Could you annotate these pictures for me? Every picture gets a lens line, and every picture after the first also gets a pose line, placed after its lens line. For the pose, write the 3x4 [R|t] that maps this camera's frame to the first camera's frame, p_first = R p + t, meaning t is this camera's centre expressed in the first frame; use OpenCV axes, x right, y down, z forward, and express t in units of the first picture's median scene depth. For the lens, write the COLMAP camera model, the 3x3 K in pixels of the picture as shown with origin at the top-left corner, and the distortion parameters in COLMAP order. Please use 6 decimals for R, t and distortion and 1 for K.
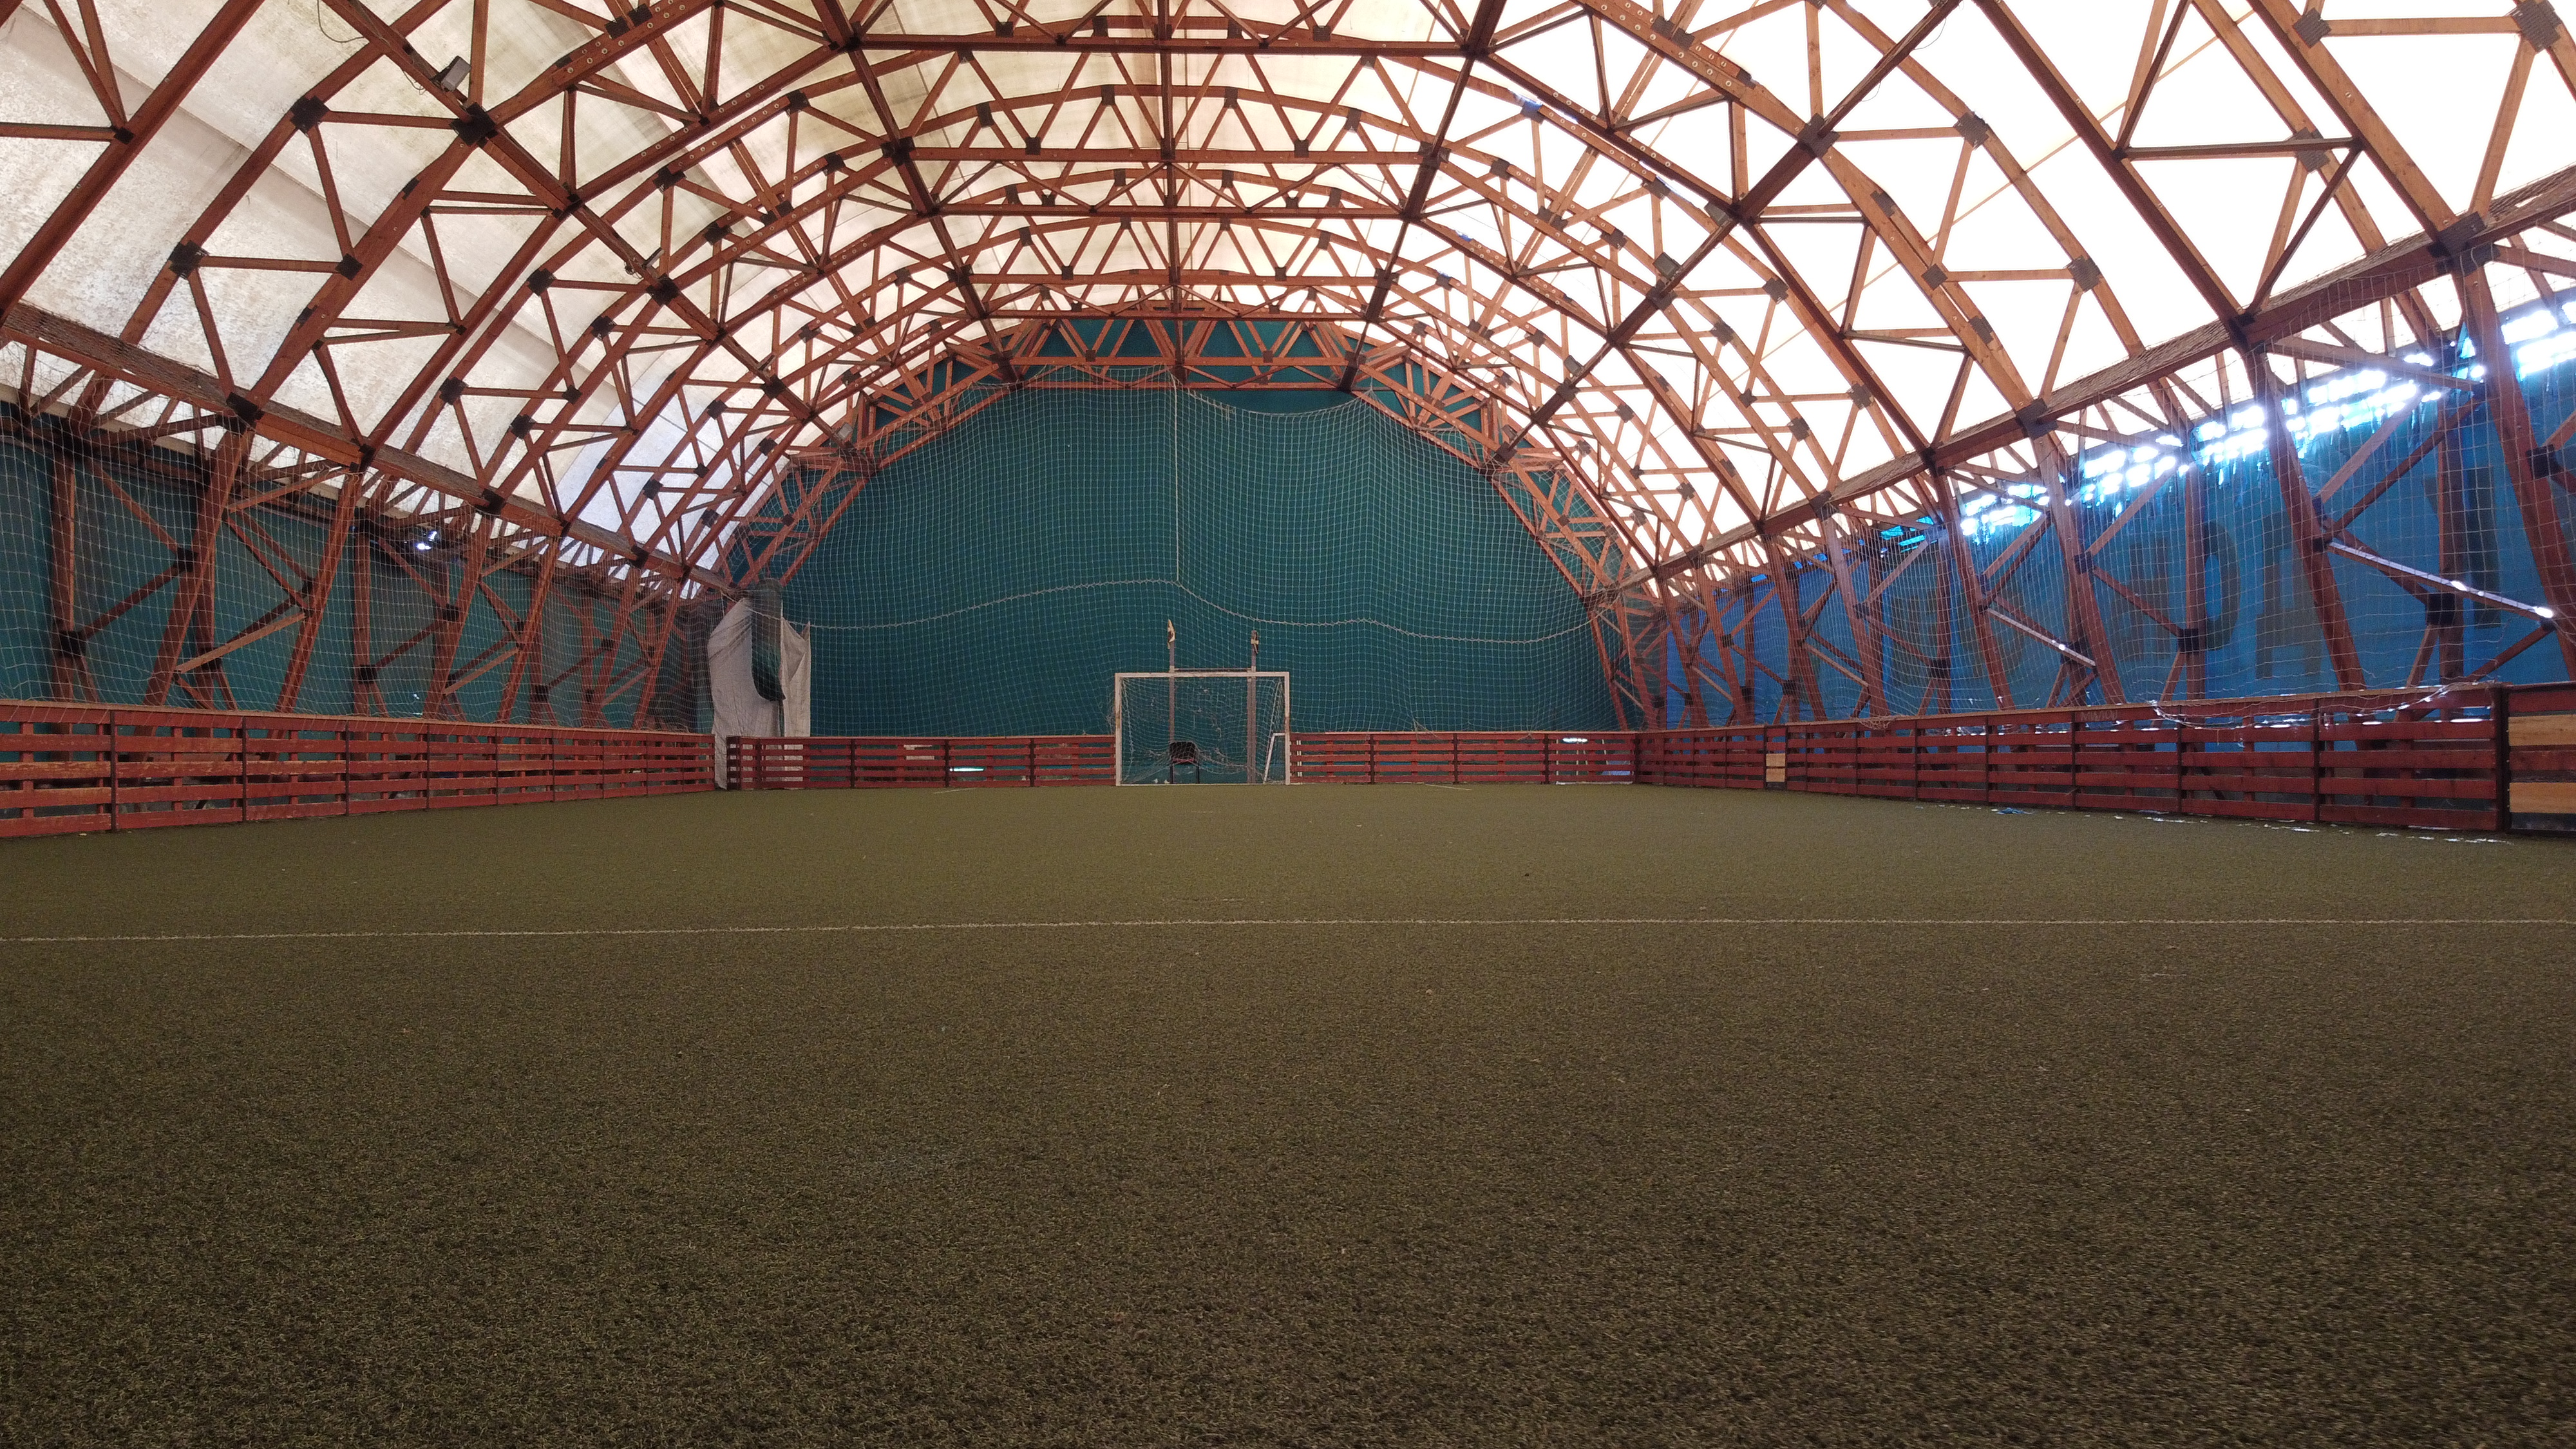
lens RADIAL K [[1955.3, 0, 1305.2], [0, 1955.3, 689.2], [0, 0, 1]] dist [-0.001435, -0.008694]
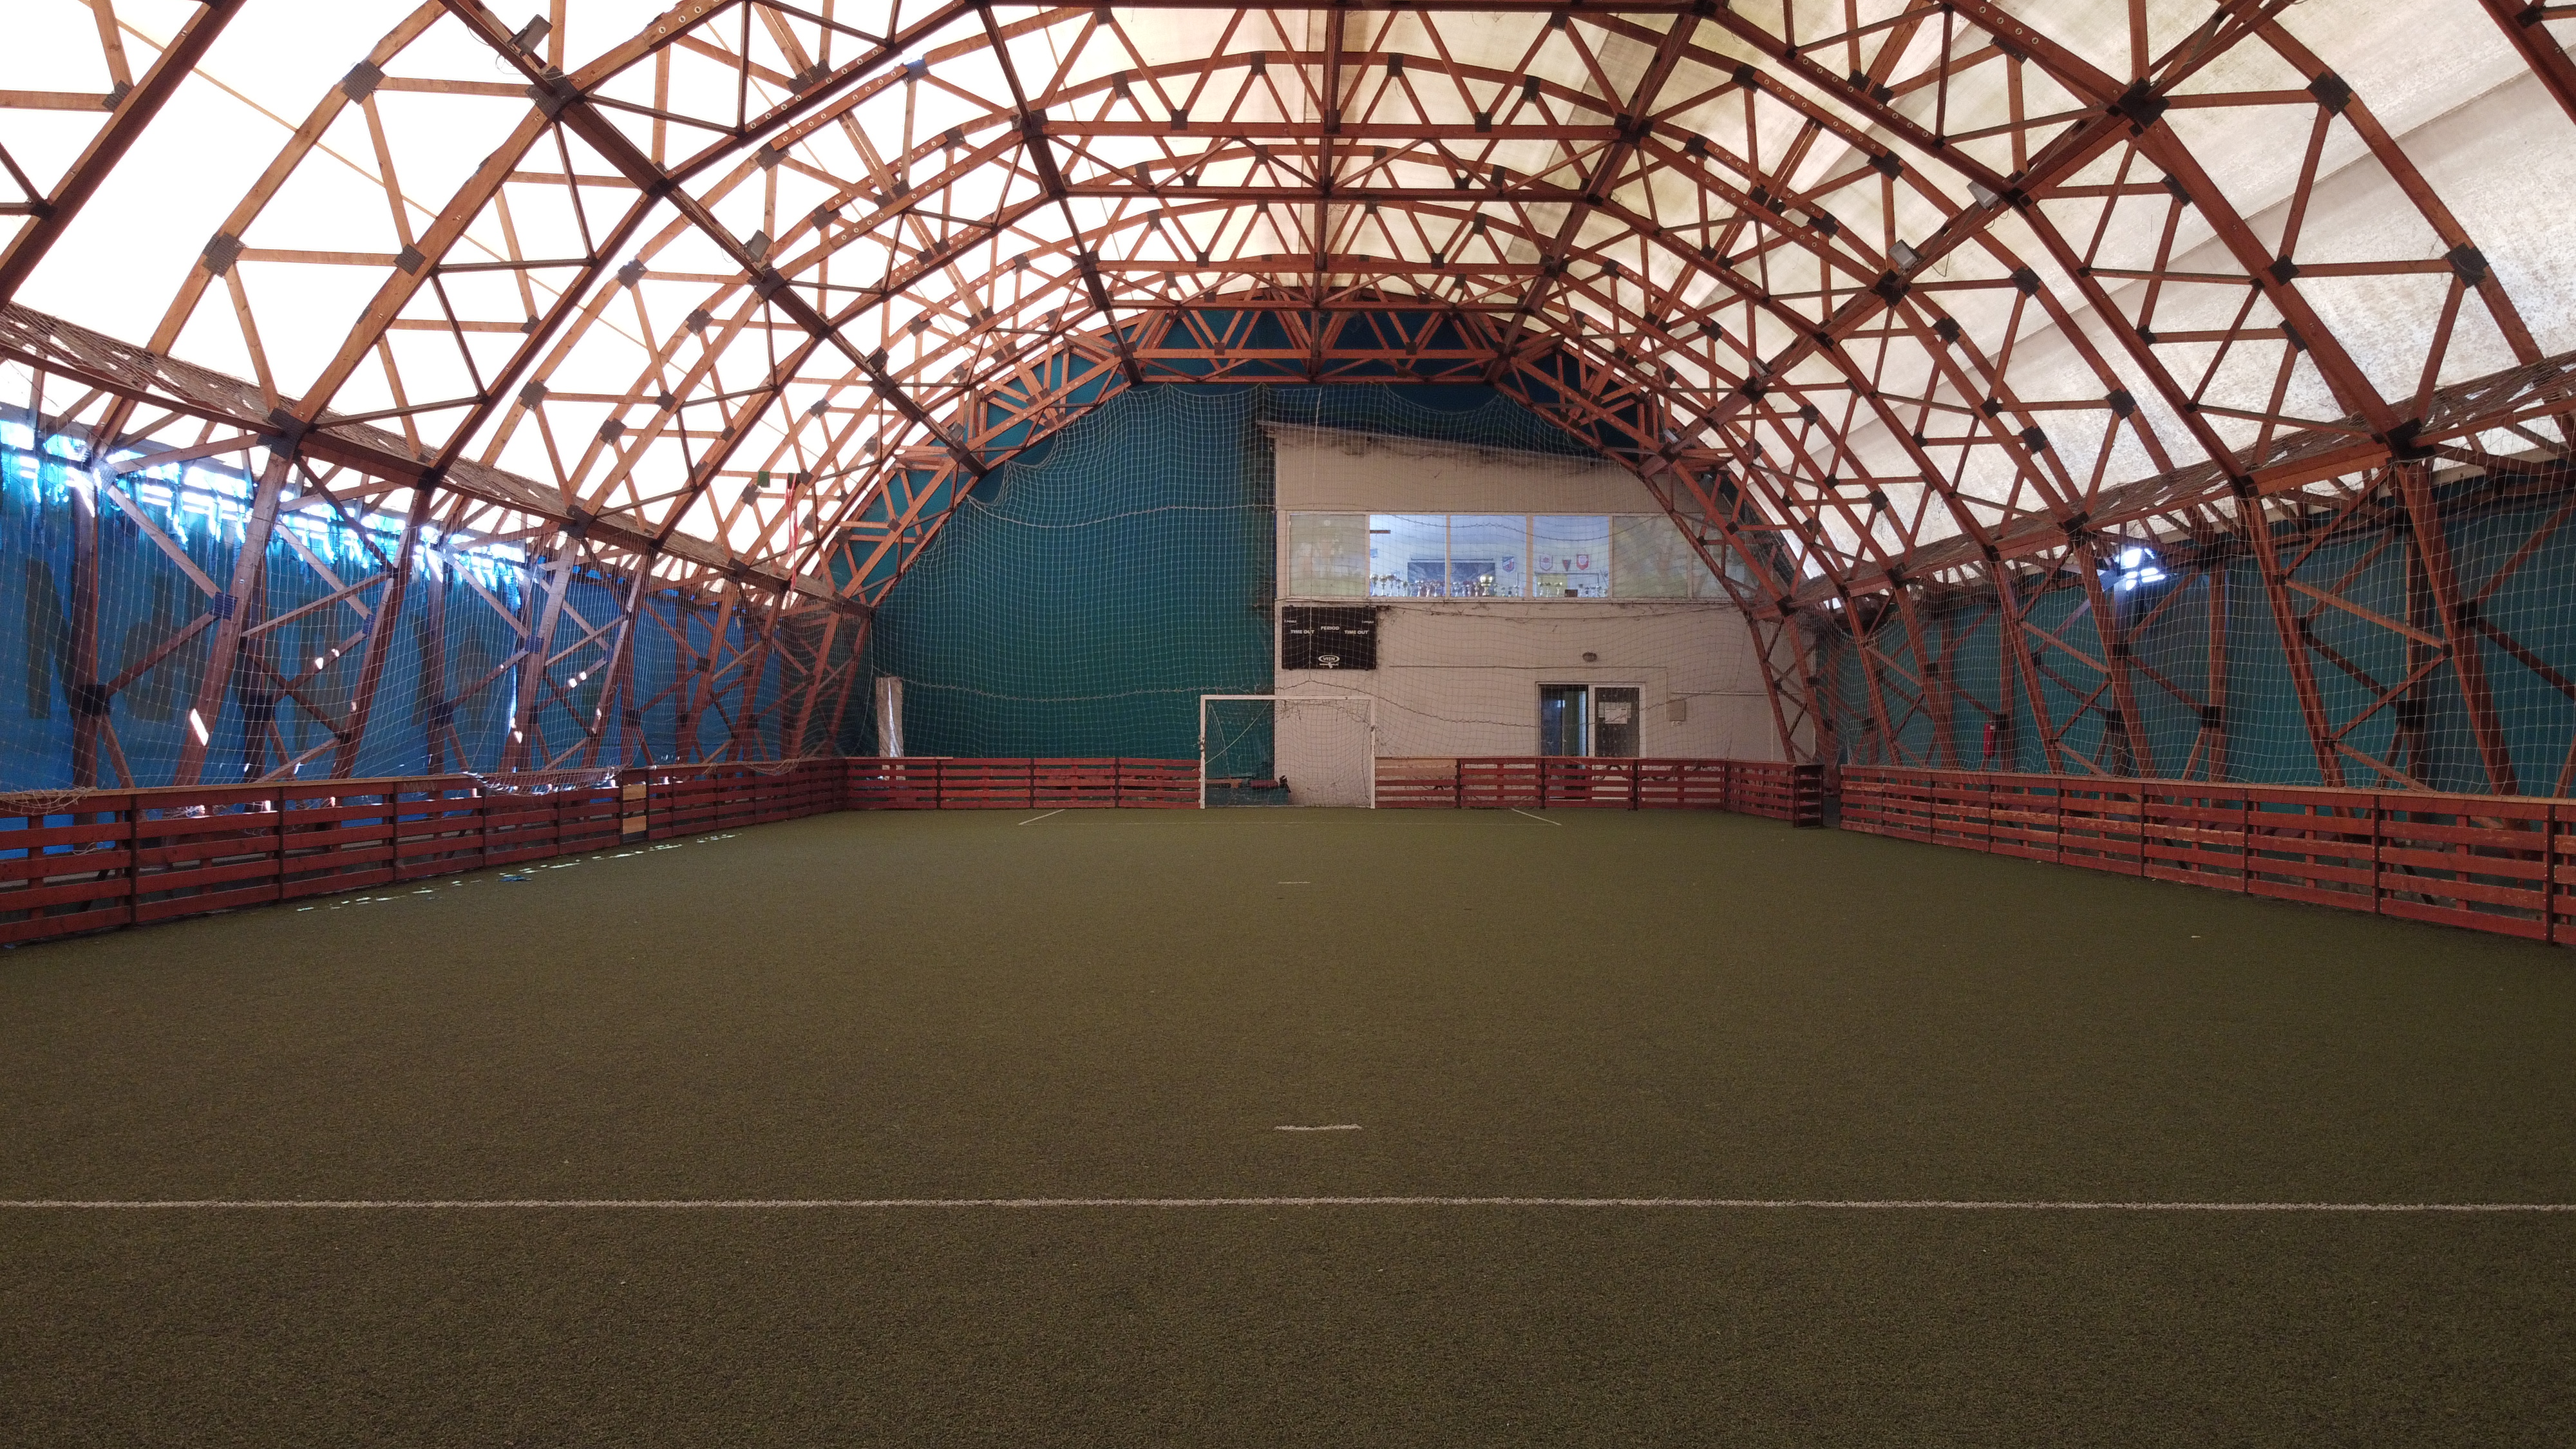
lens RADIAL K [[1955.3, 0, 1300.6], [0, 1955.3, 708.4], [0, 0, 1]] dist [-0.001435, -0.008694]
pose [[0.998919, 0.011013, -0.045154, -0.039550], [-0.010093, 0.999738, 0.020564, -0.028657], [0.045369, -0.020086, 0.998768, 0.107877]]
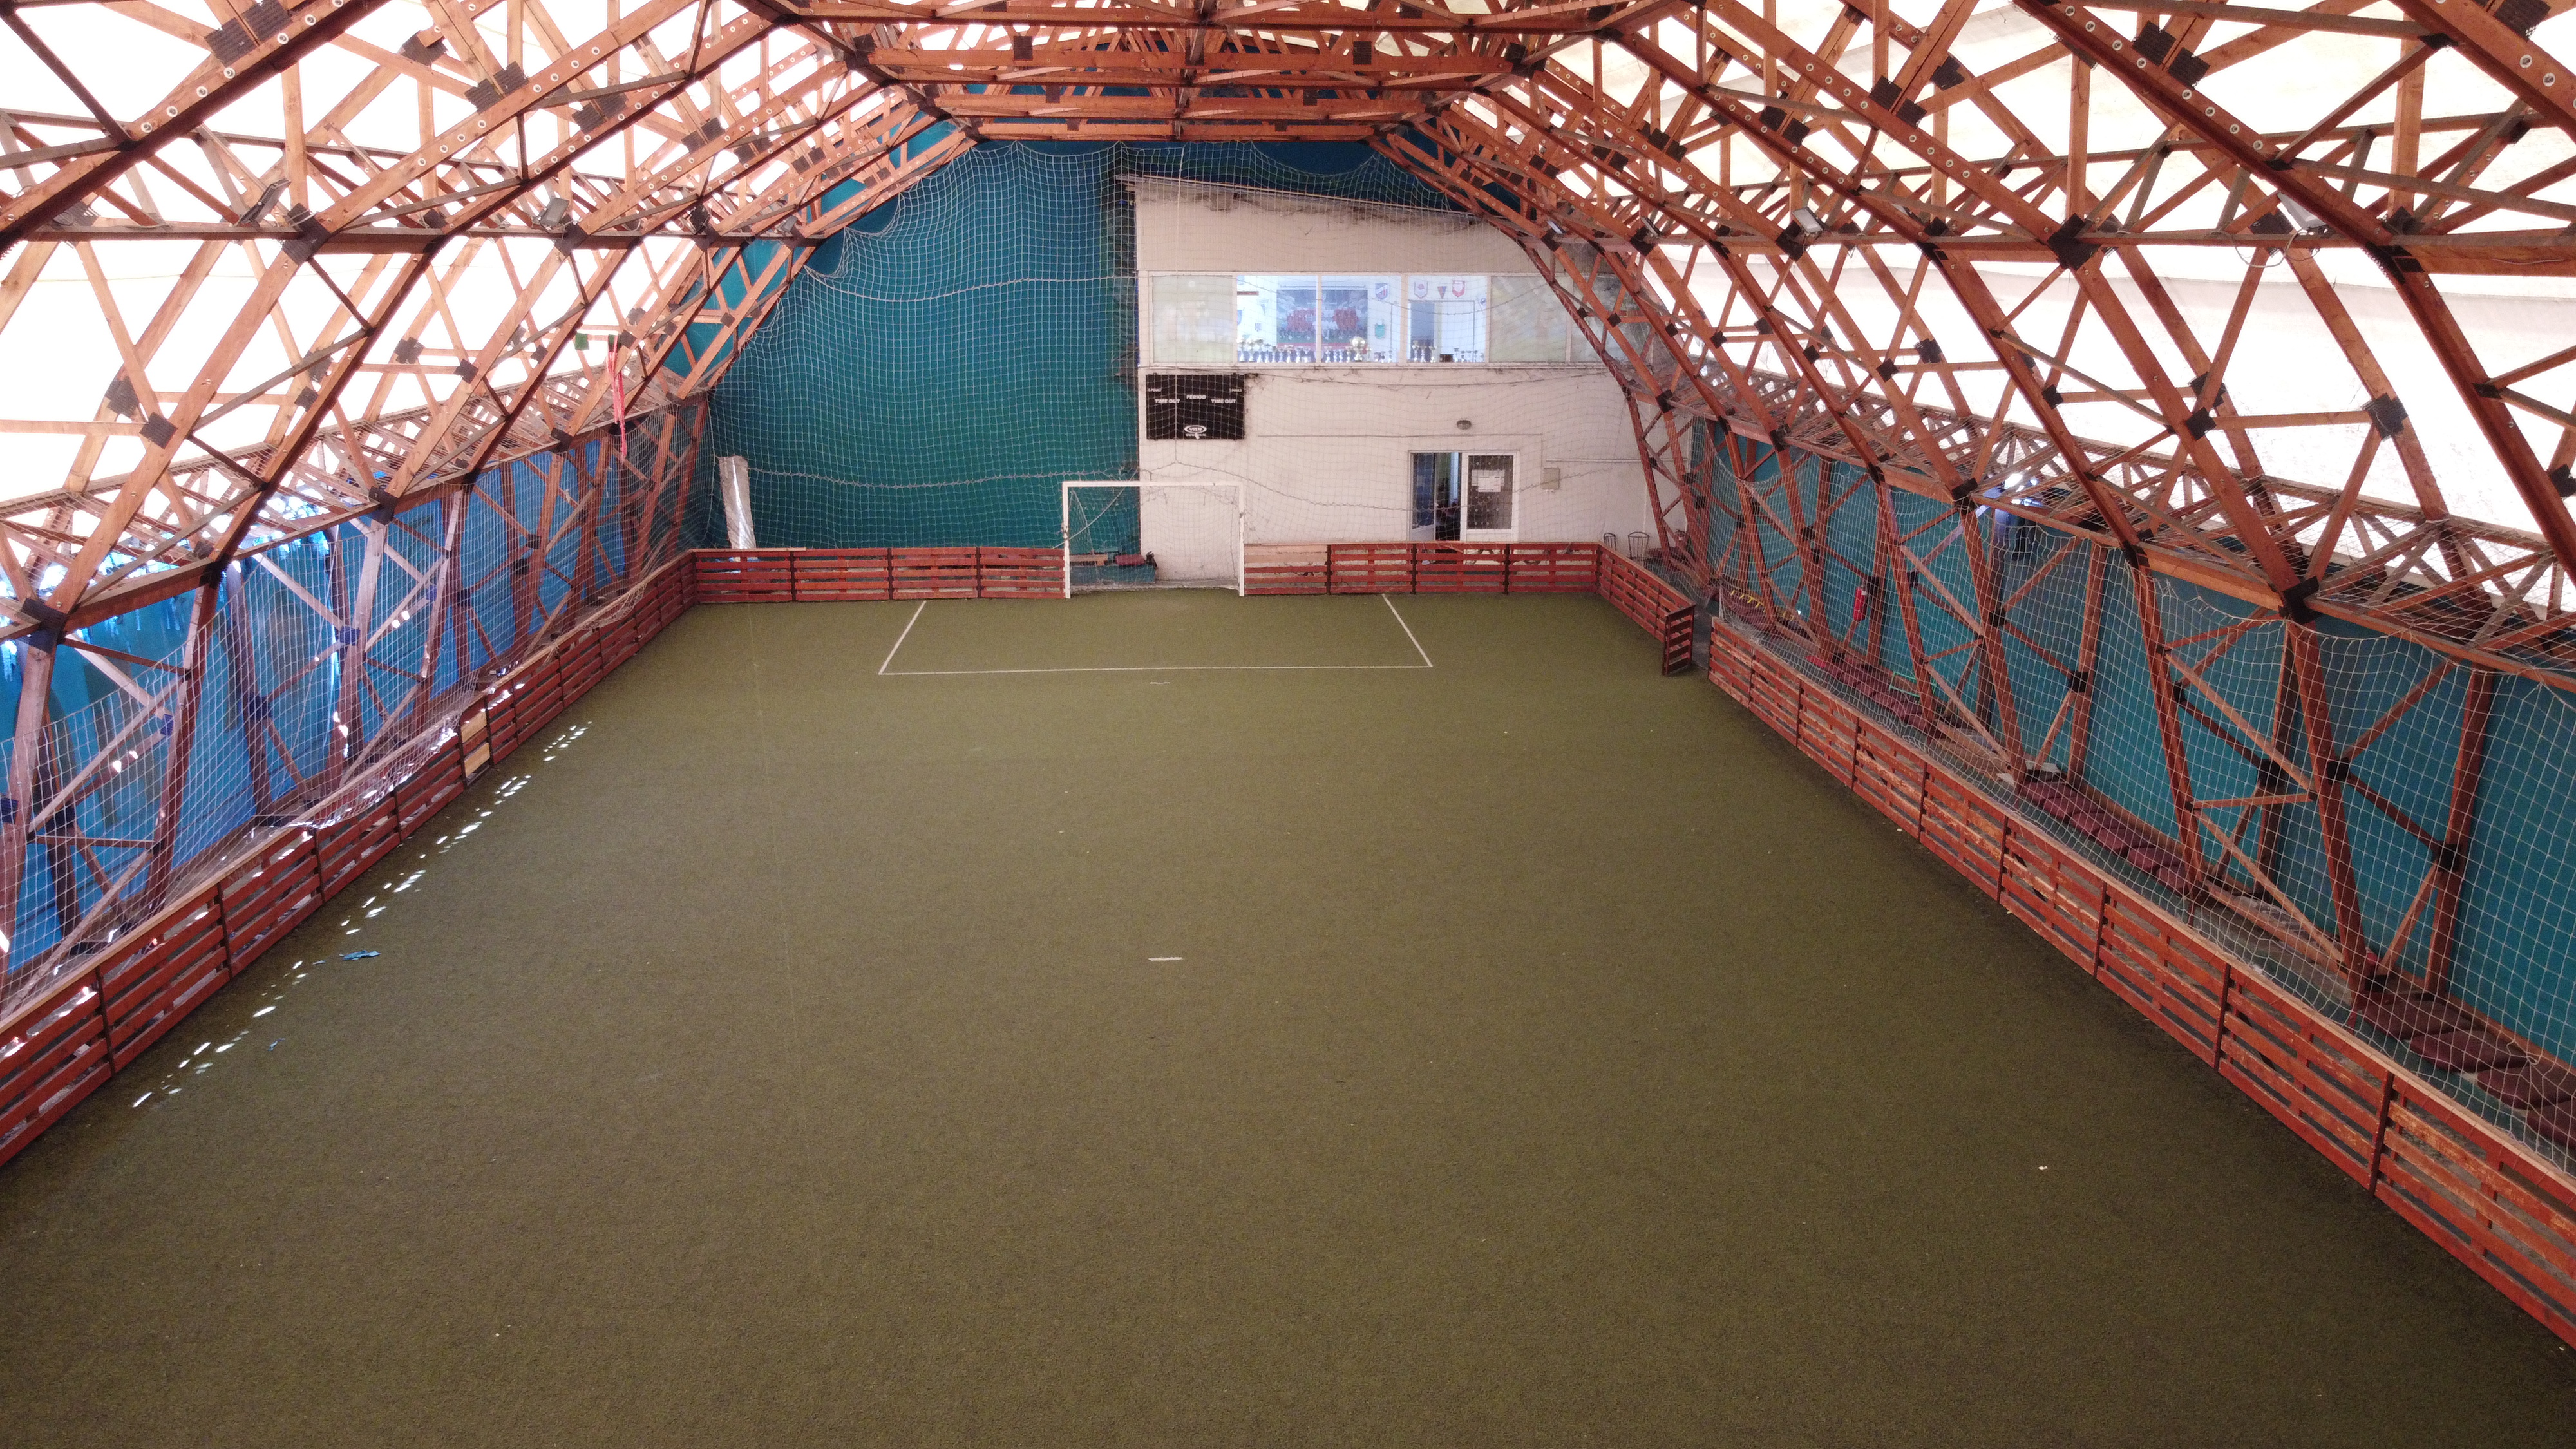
lens RADIAL K [[1955.3, 0, 1302.1], [0, 1955.3, 708.1], [0, 0, 1]] dist [-0.001435, -0.008694]
pose [[0.999649, 0.006502, 0.025696, -0.042899], [-0.013135, 0.963563, 0.267159, -0.219430], [-0.023023, -0.267403, 0.963310, 0.156330]]
